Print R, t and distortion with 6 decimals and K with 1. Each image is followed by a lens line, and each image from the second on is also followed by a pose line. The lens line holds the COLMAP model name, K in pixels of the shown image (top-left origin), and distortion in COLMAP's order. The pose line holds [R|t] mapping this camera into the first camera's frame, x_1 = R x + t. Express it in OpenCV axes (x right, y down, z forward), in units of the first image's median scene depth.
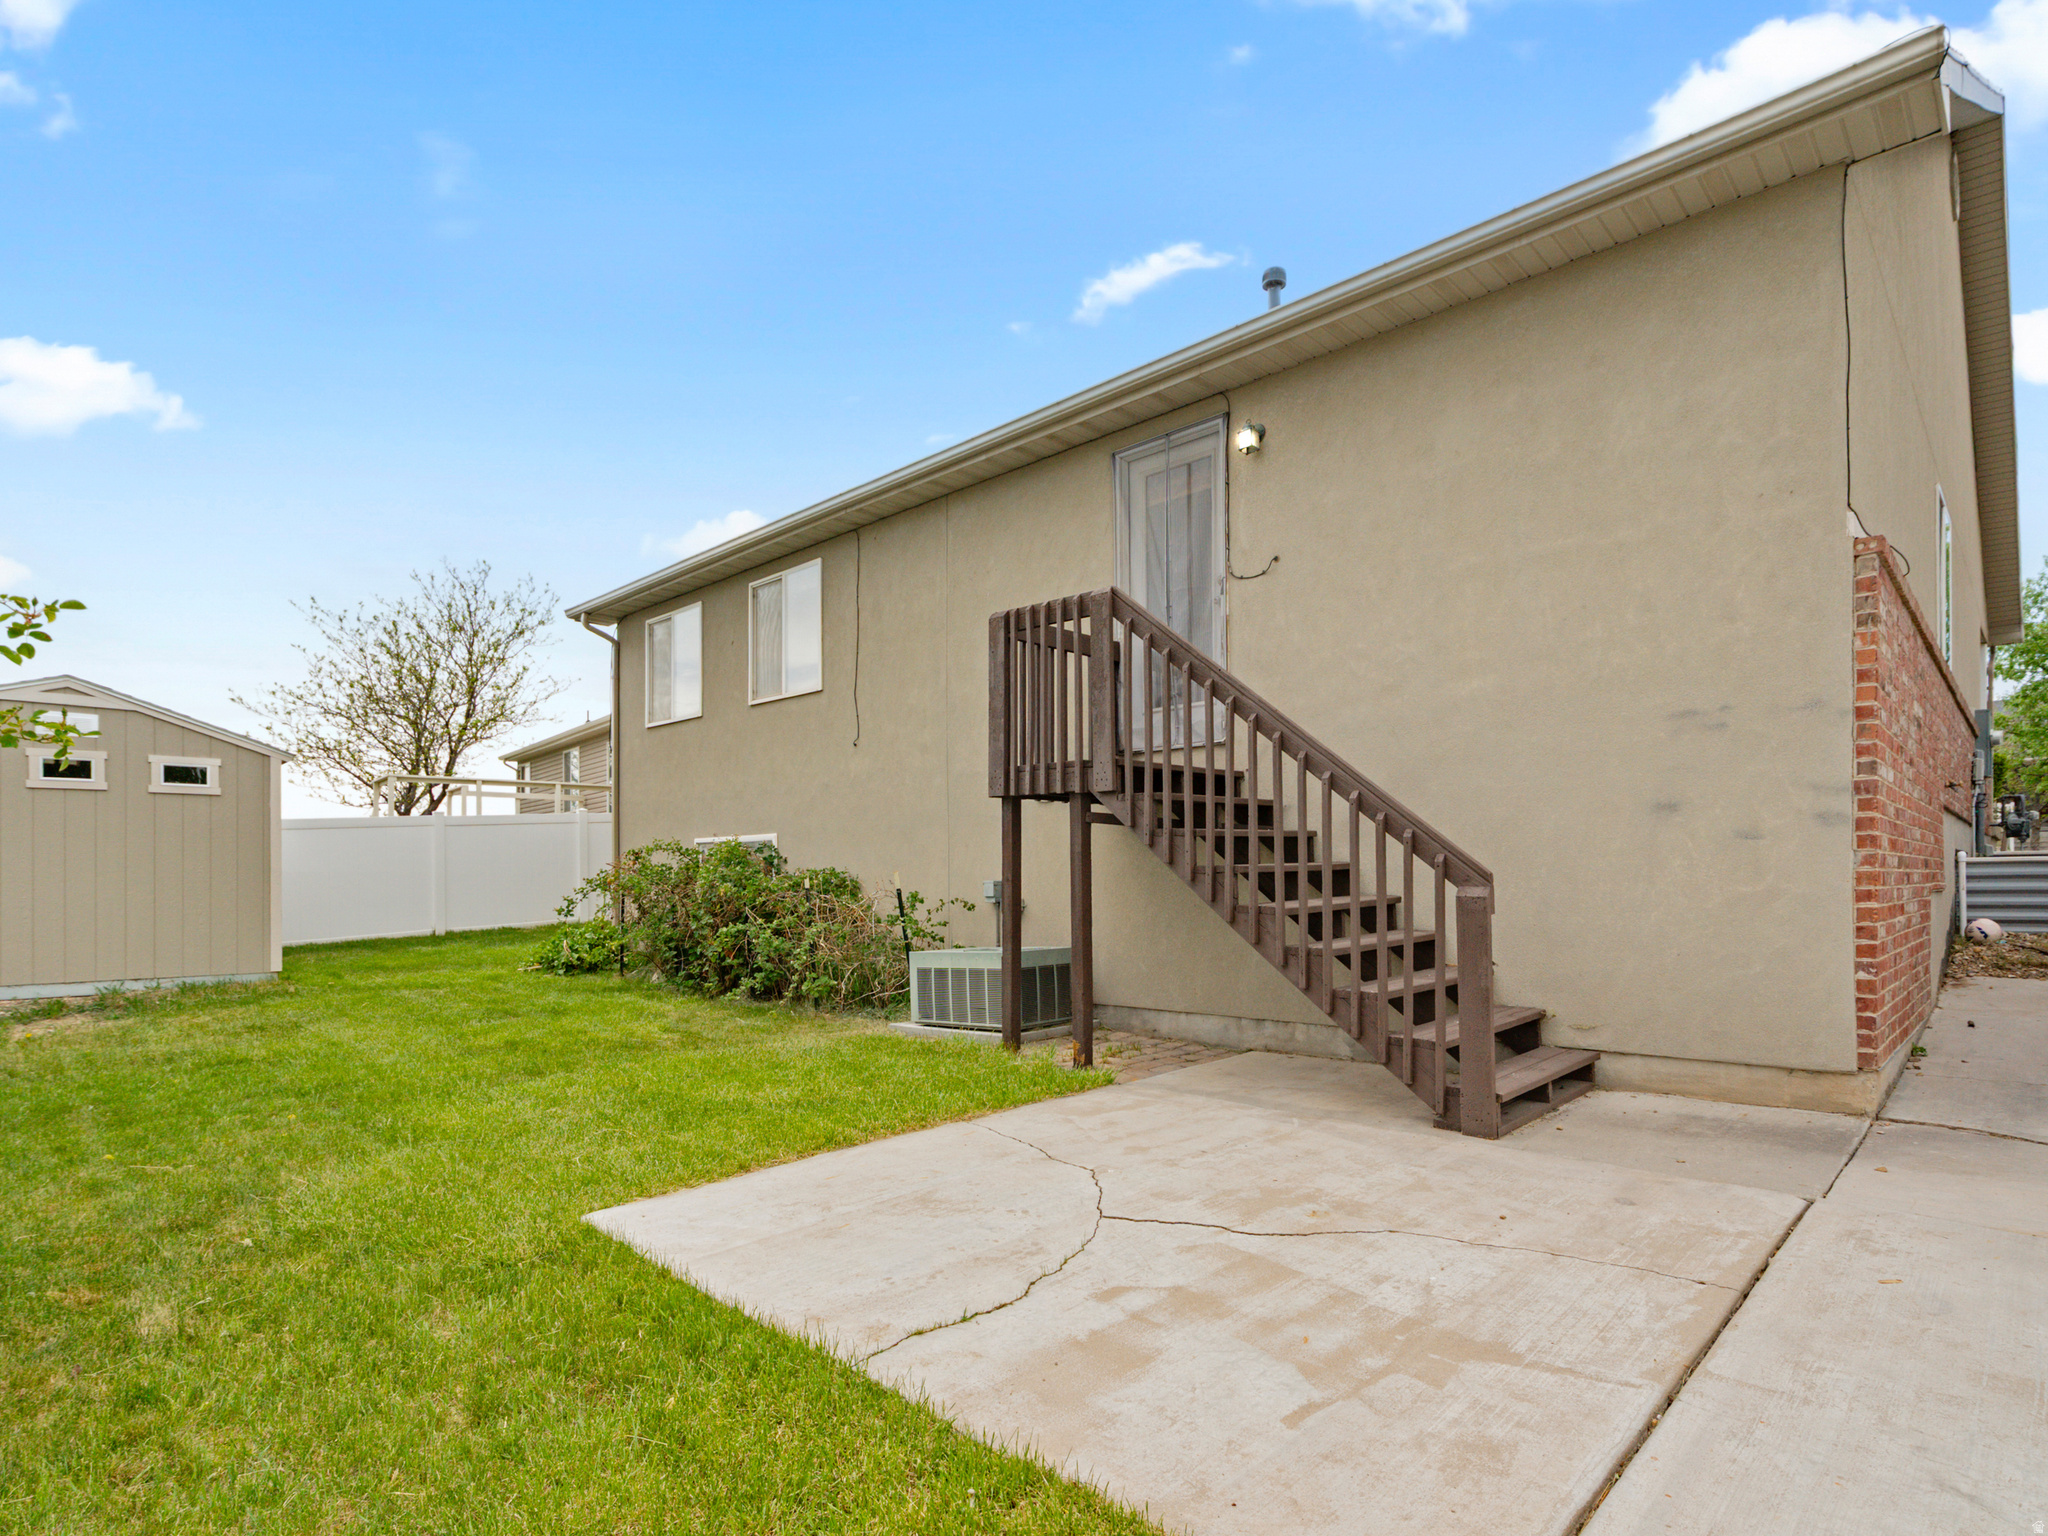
lens RADIAL K [[1075.3, 0, 1024.0], [0, 1075.3, 768.0], [0, 0, 1]] dist [-0.000300, 0.000971]
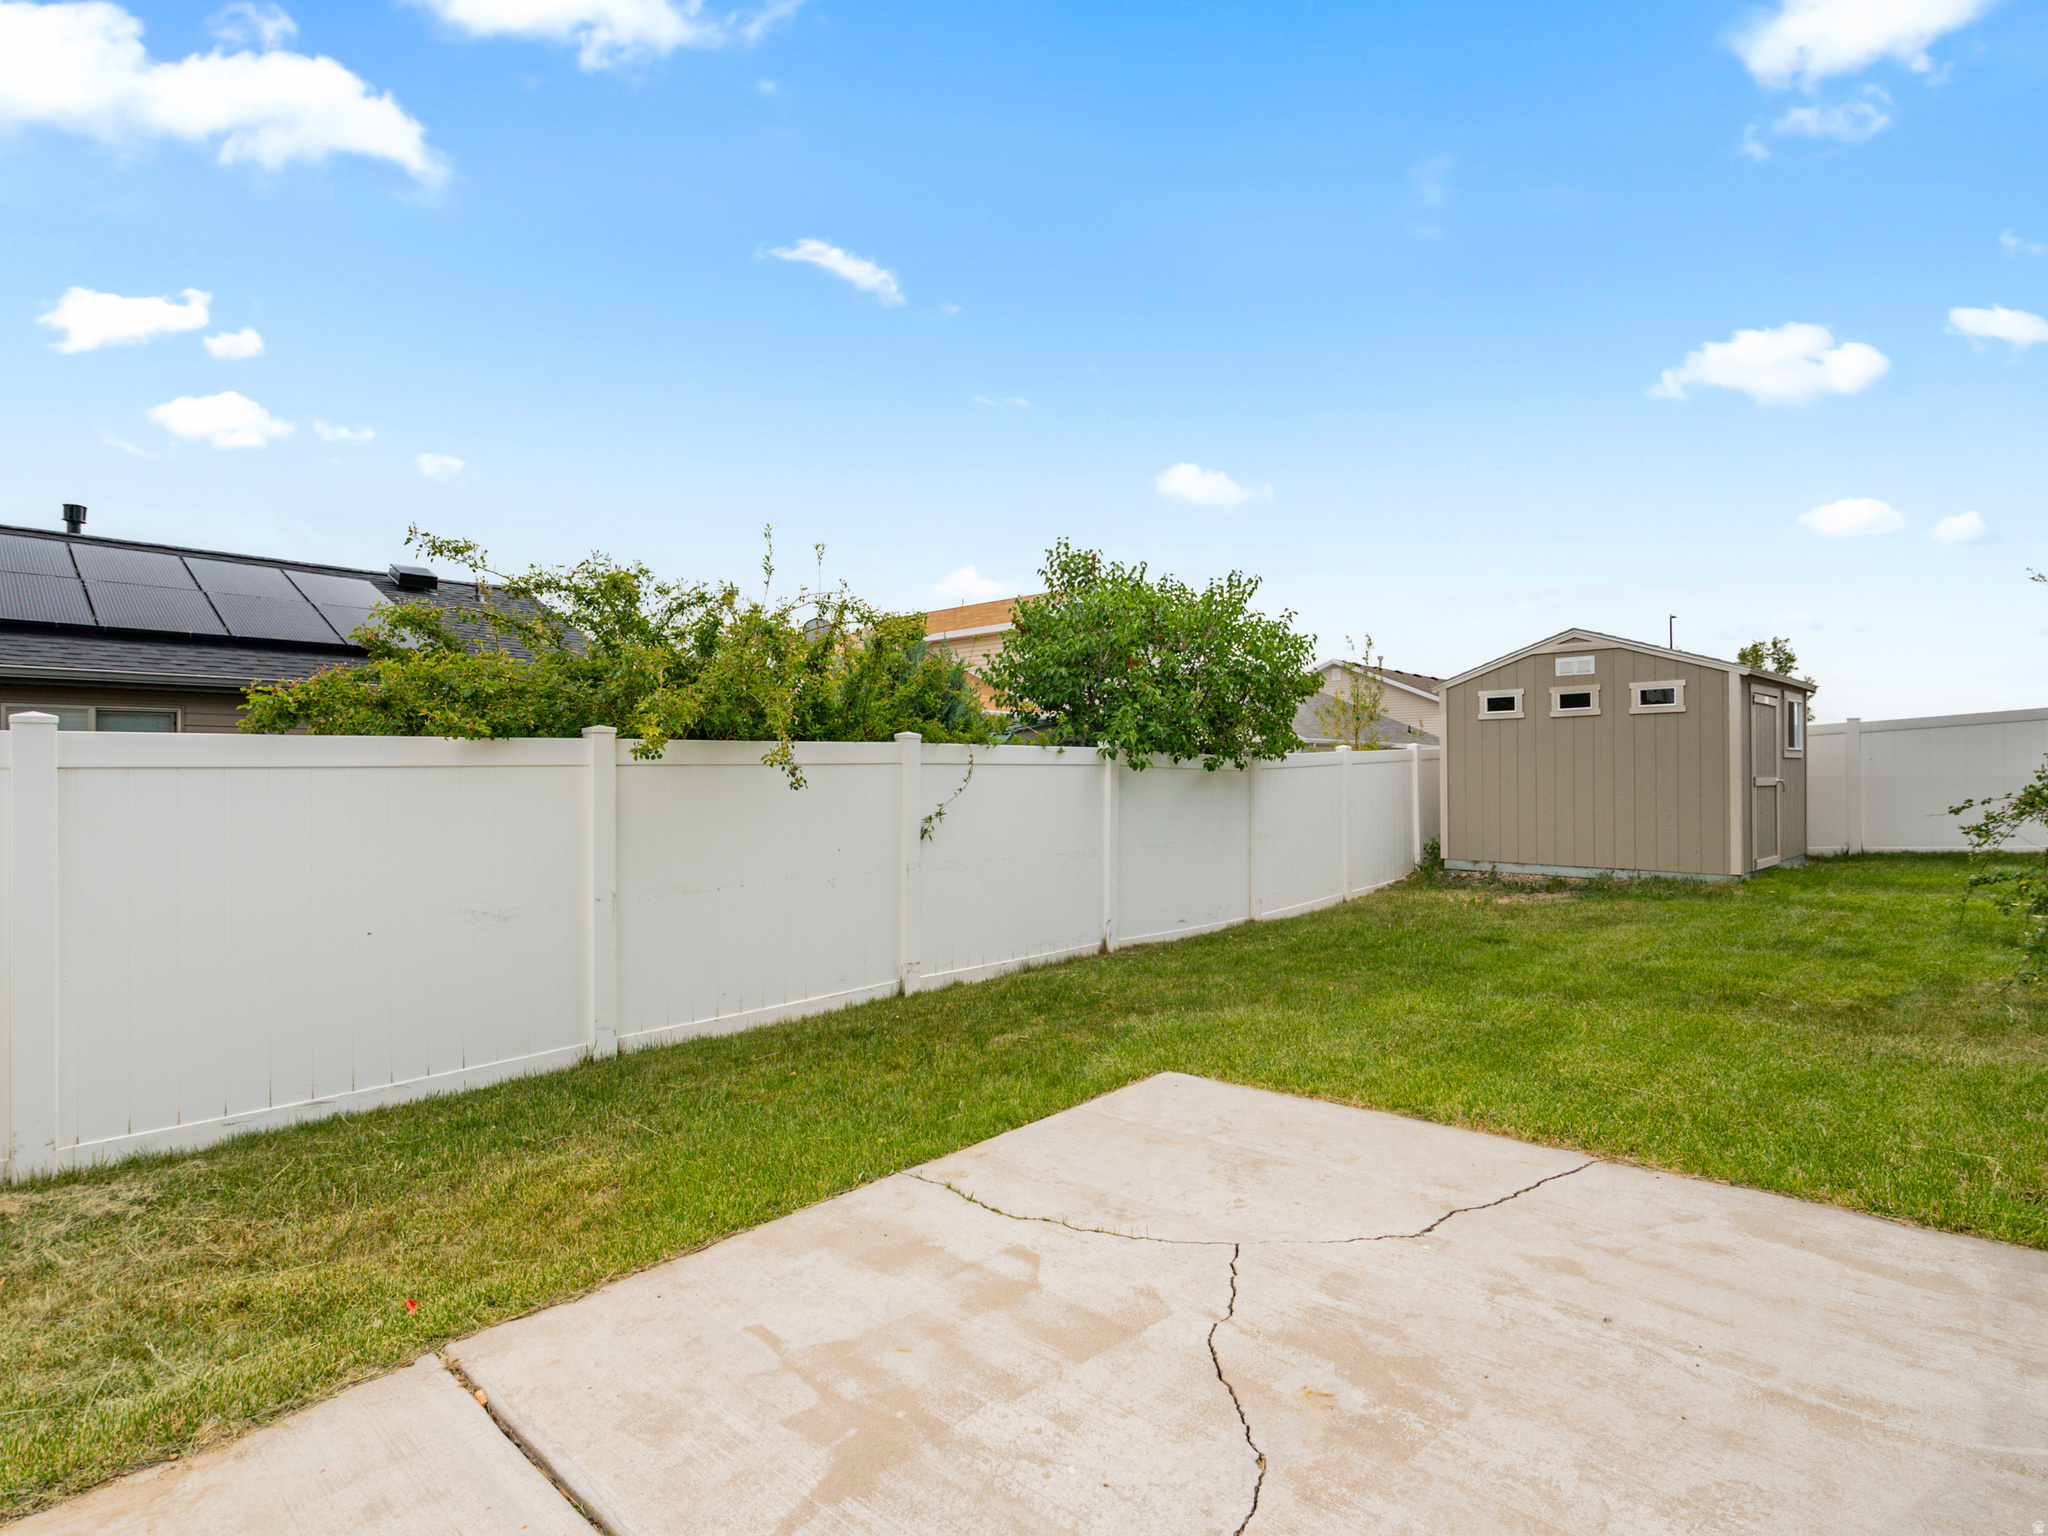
lens RADIAL K [[1029.0, 0, 1022.4], [0, 1029.0, 758.6], [0, 0, 1]] dist [-0.004638, -0.000045]
pose [[0.020197, -0.014423, -0.999692, 0.845706], [0.110303, 0.993824, -0.012110, 0.029614], [0.993693, -0.110024, 0.021663, 0.825780]]
